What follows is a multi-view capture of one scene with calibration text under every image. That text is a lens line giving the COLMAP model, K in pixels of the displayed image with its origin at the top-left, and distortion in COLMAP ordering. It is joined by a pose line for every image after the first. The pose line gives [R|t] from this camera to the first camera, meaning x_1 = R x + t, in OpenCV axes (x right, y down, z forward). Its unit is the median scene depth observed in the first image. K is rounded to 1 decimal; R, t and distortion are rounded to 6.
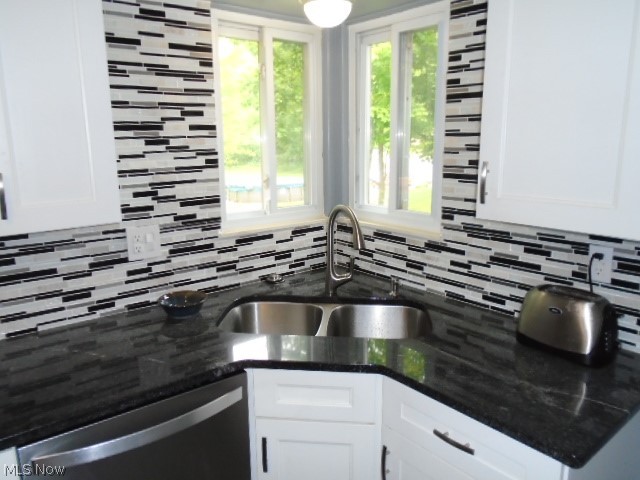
lens RADIAL K [[484.2, 0, 316.4], [0, 484.2, 239.3], [0, 0, 1]] dist [-0.035597, 0.027864]
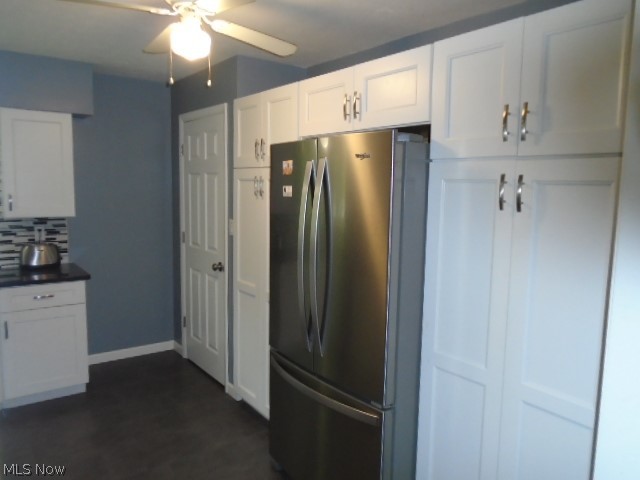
lens RADIAL K [[484.2, 0, 319.6], [0, 484.2, 242.0], [0, 0, 1]] dist [-0.035597, 0.027864]
pose [[0.037965, -0.102090, 0.994050, -1.504547], [0.183872, 0.978496, 0.093470, 0.103651], [-0.982217, 0.179229, 0.055921, -0.466706]]
